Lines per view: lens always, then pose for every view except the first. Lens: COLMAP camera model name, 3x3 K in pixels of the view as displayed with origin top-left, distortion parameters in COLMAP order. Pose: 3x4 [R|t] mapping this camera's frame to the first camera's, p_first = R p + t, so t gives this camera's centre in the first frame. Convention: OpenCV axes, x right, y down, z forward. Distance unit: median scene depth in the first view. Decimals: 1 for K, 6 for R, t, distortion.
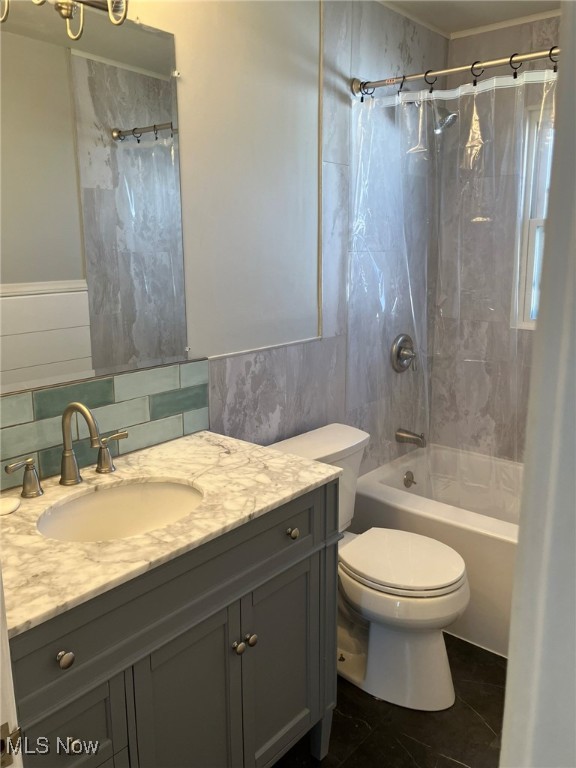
lens RADIAL K [[635.4, 0, 288.0], [0, 635.4, 384.0], [0, 0, 1]] dist [0.049966, -0.008053]
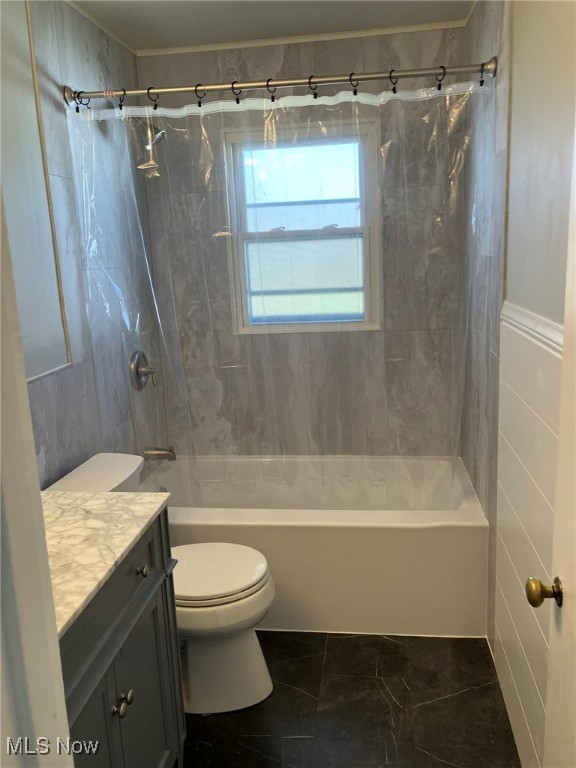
lens RADIAL K [[643.4, 0, 287.6], [0, 643.4, 392.9], [0, 0, 1]] dist [0.037822, -0.000963]
pose [[0.847197, -0.151946, 0.509088, -0.174484], [0.155668, 0.987168, 0.035583, -0.017879], [-0.507962, 0.049103, 0.859979, 0.040906]]
